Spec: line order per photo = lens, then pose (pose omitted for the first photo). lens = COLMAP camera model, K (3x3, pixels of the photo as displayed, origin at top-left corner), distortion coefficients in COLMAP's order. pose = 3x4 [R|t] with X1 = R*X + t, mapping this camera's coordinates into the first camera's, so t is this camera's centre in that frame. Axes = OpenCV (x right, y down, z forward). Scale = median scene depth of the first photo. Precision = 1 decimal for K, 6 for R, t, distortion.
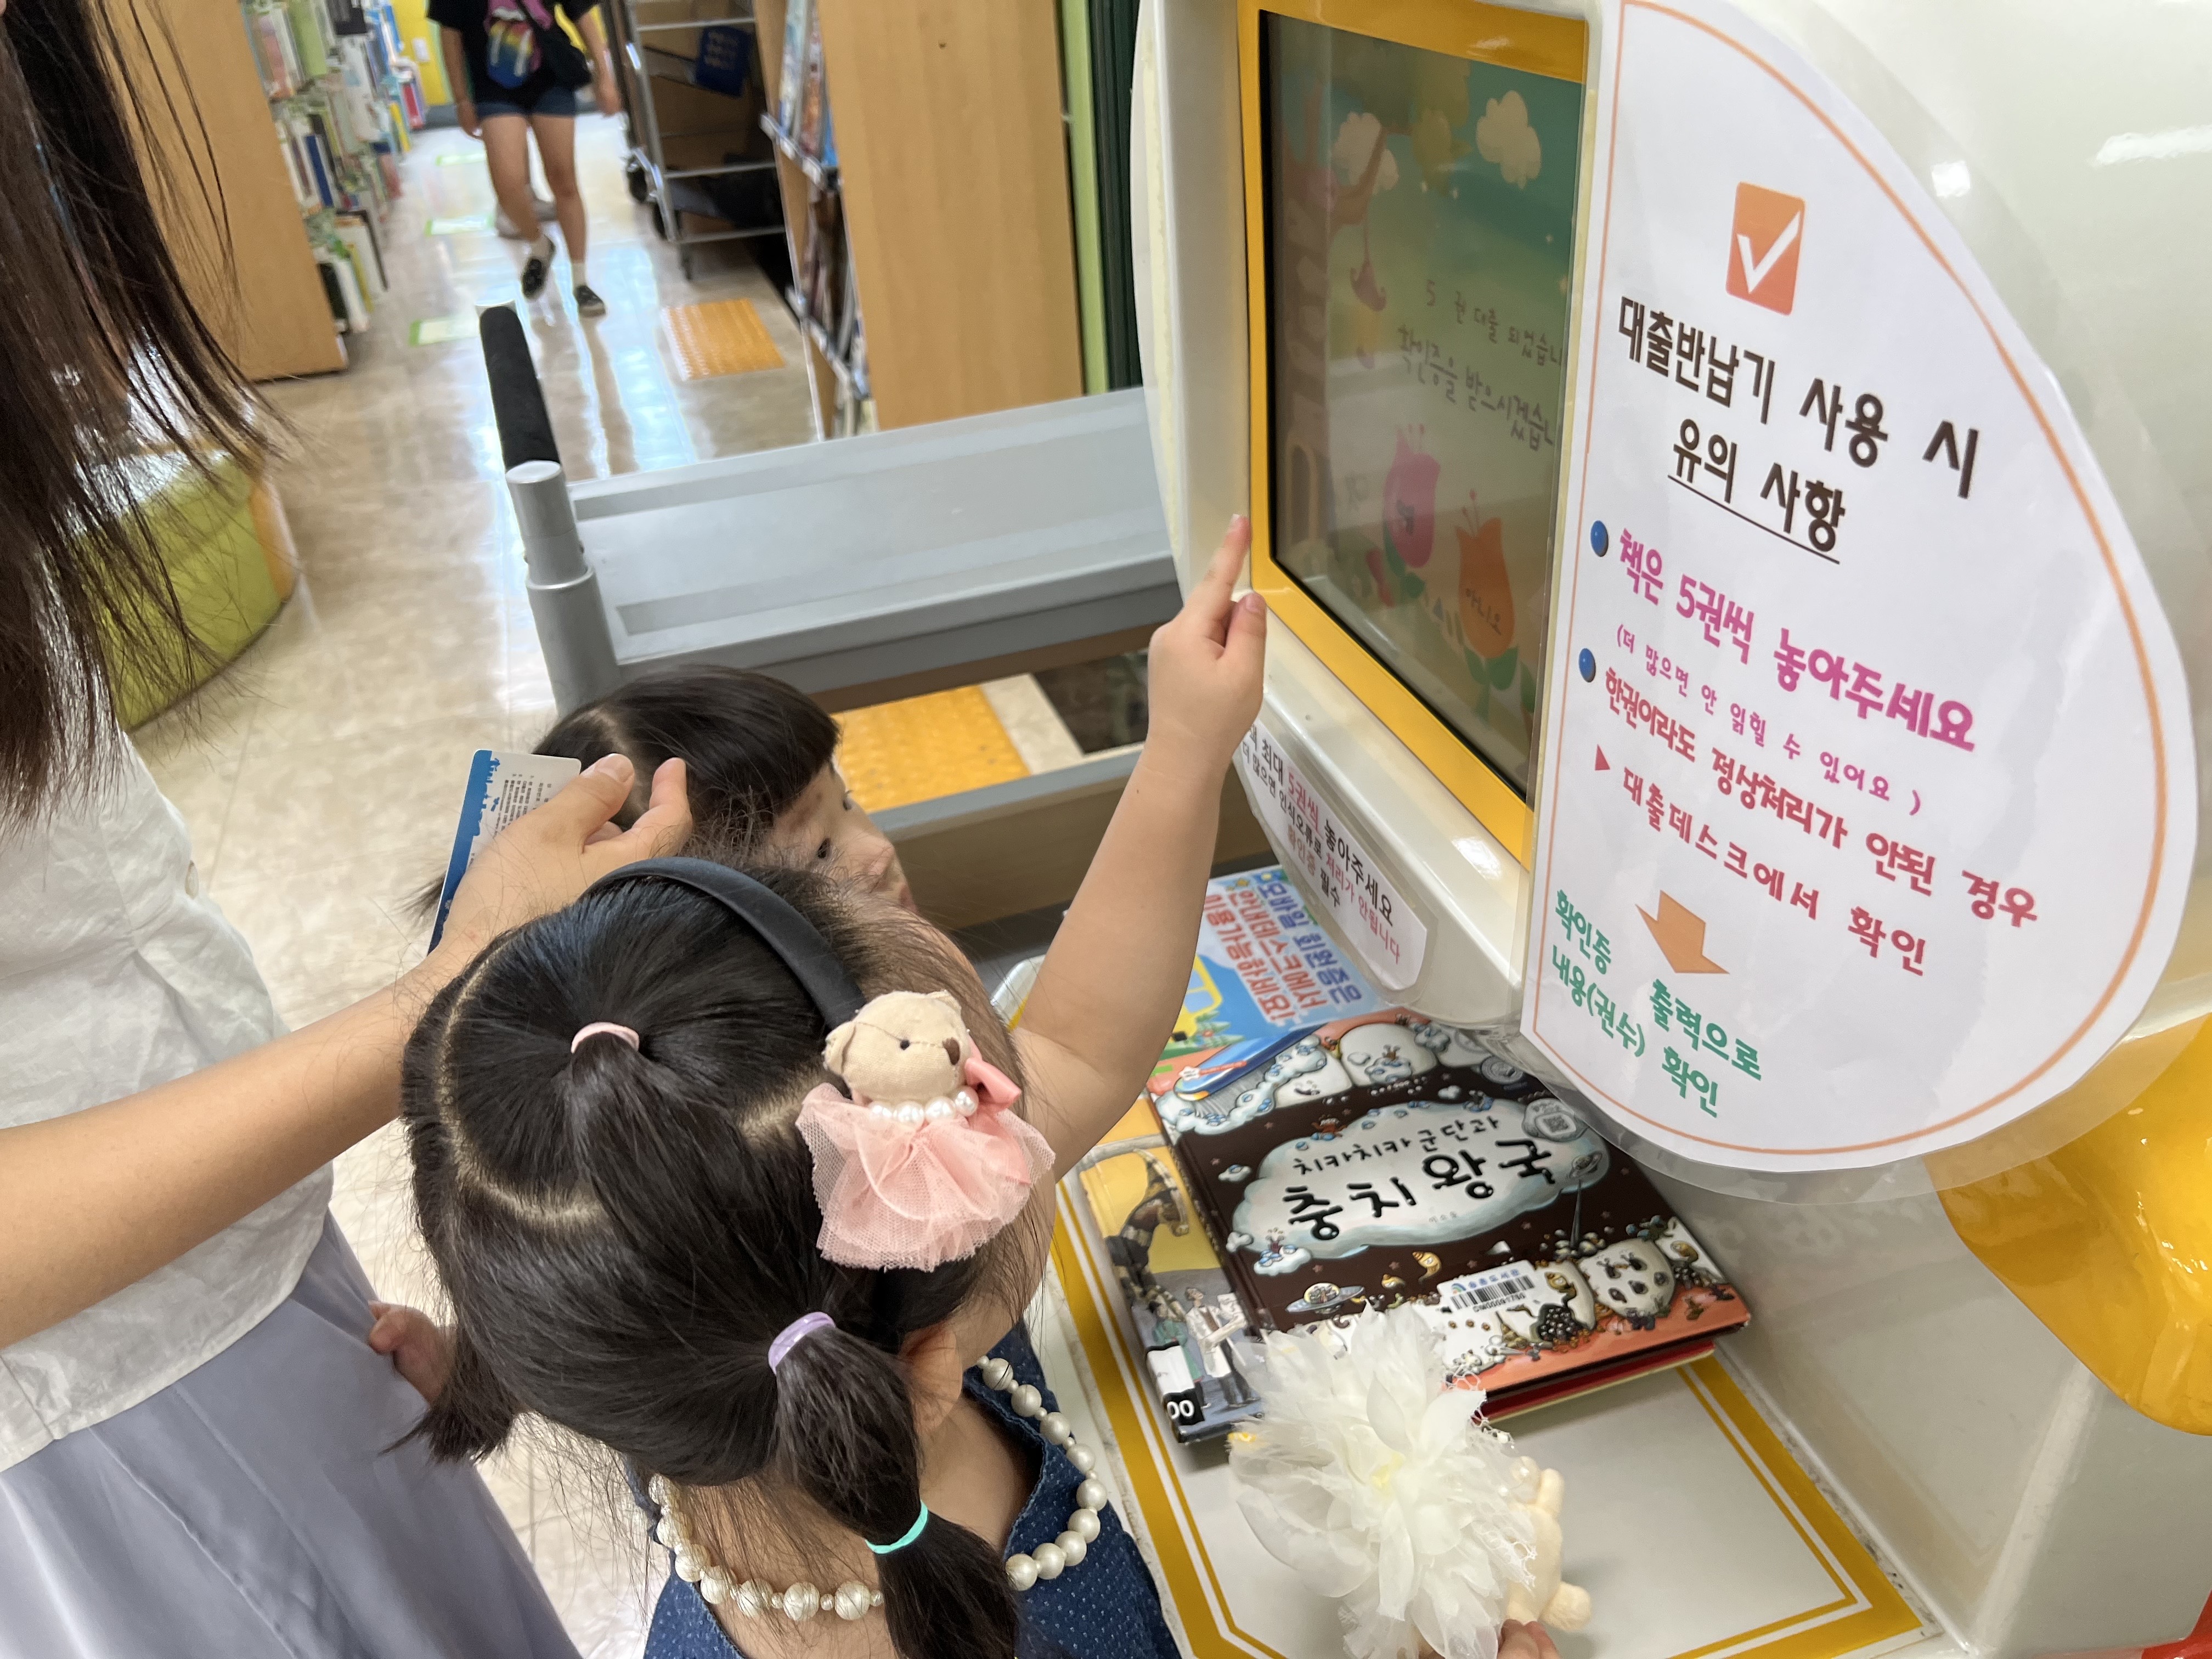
lens RADIAL K [[1667.4, 0, 1119.9], [0, 1667.4, 835.7], [0, 0, 1]] dist [0.034359, -0.031762]
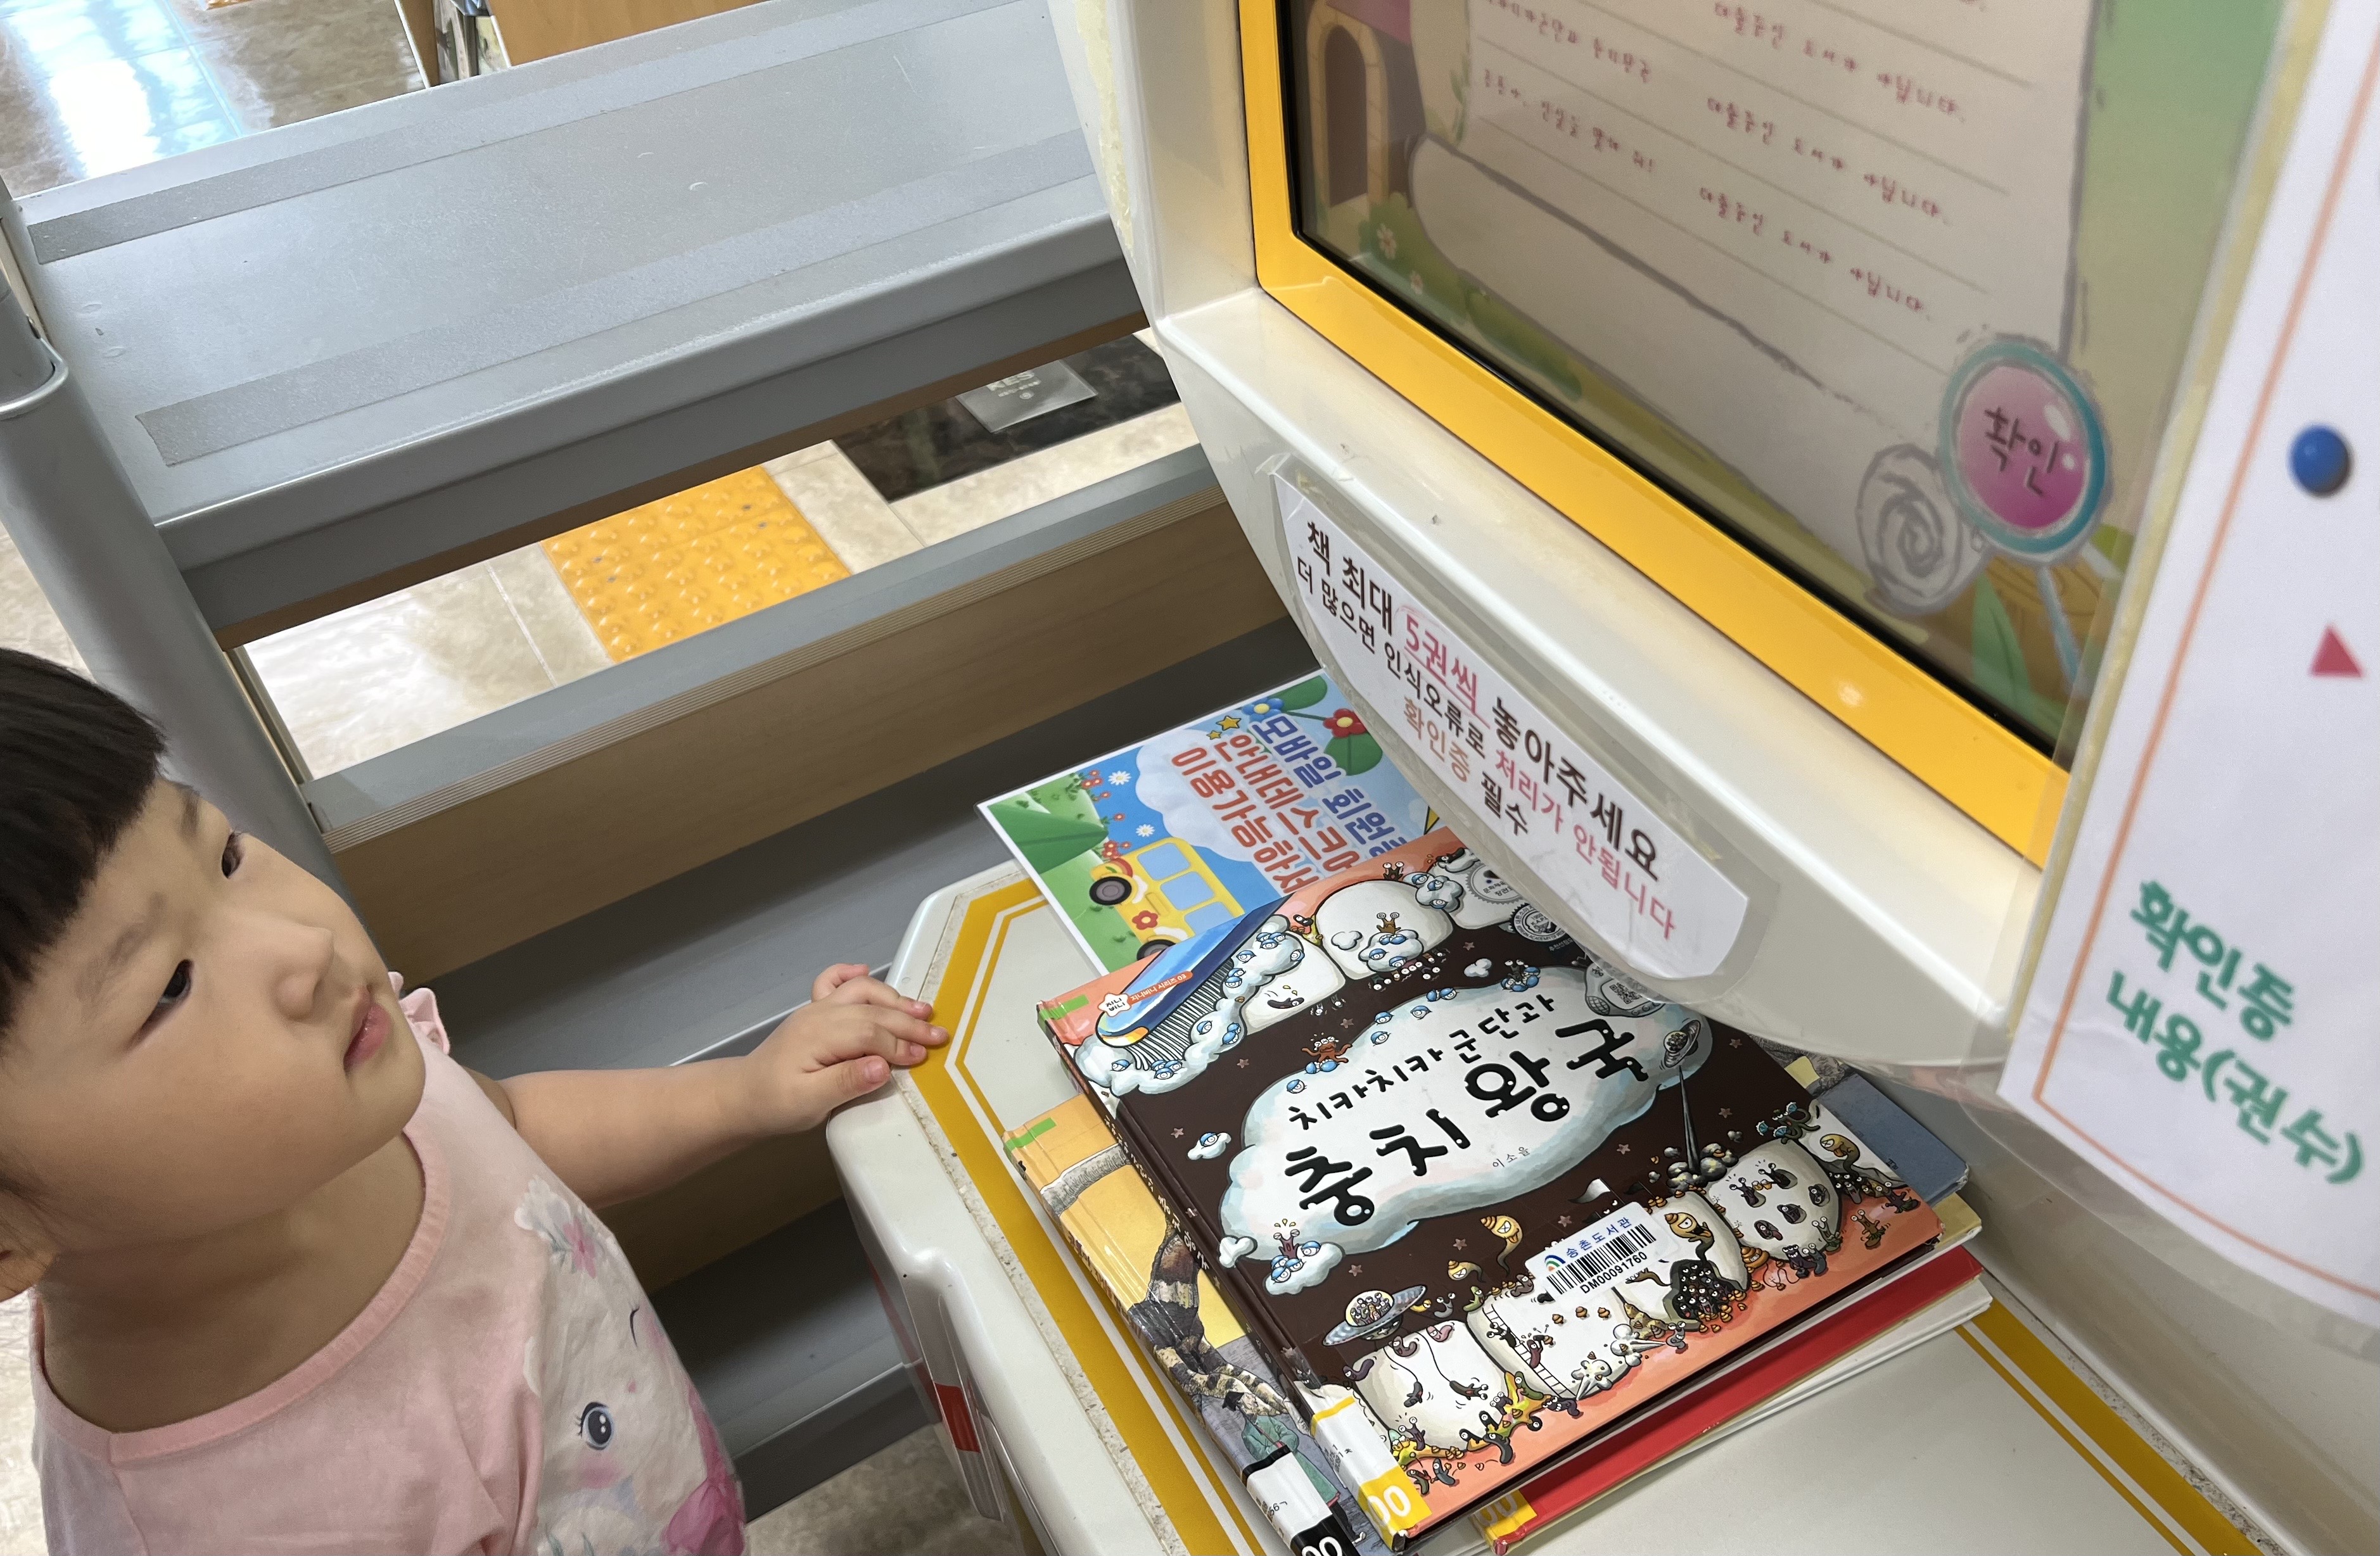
lens RADIAL K [[1908.4, 0, 1310.2], [0, 1908.4, 941.3], [0, 0, 1]] dist [0.114642, -0.251604]
pose [[0.972021, -0.158677, 0.173194, -0.117491], [0.119840, 0.969158, 0.215339, -0.130690], [-0.202022, -0.188559, 0.961058, 0.551034]]
